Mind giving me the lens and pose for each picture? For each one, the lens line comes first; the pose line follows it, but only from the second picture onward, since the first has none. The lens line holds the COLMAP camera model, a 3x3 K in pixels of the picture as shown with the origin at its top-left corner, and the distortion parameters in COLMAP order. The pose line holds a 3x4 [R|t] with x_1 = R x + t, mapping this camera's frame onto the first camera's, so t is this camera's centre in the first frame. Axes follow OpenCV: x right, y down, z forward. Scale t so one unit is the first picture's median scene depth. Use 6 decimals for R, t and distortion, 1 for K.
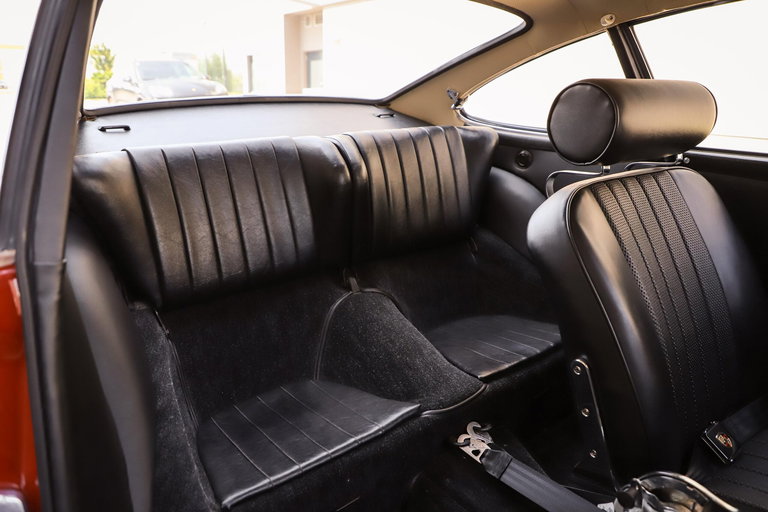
lens RADIAL K [[527.8, 0, 384.0], [0, 527.8, 256.0], [0, 0, 1]] dist [-0.066066, 0.032331]
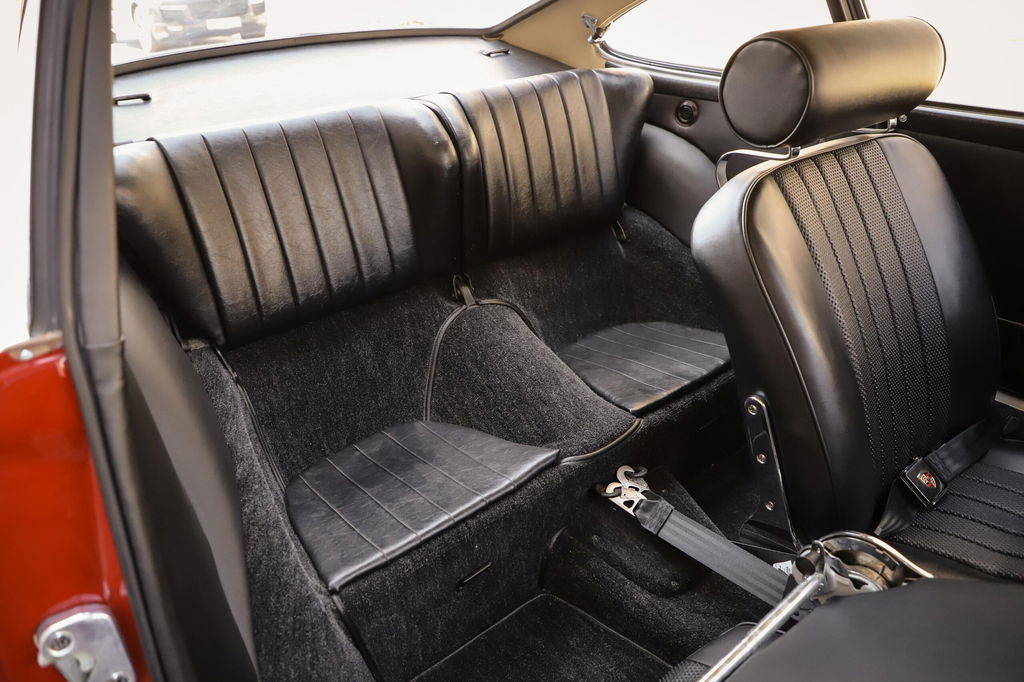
lens RADIAL K [[709.7, 0, 512.0], [0, 709.7, 341.0], [0, 0, 1]] dist [-0.052992, 0.003870]
pose [[0.999025, -0.041182, 0.015888, -0.013787], [0.037687, 0.983182, 0.178698, -0.079152], [-0.022980, -0.177925, 0.983776, -0.043255]]
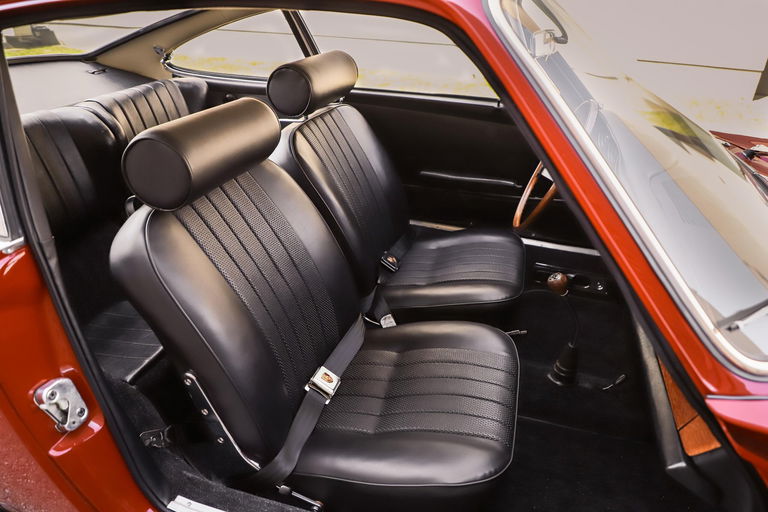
lens RADIAL K [[532.3, 0, 384.0], [0, 532.3, 256.0], [0, 0, 1]] dist [-0.052992, 0.003870]
pose [[0.803397, -0.254266, 0.538425, -0.329076], [0.155977, 0.962534, 0.221811, -0.065999], [-0.574651, -0.094220, 0.812957, -0.456709]]
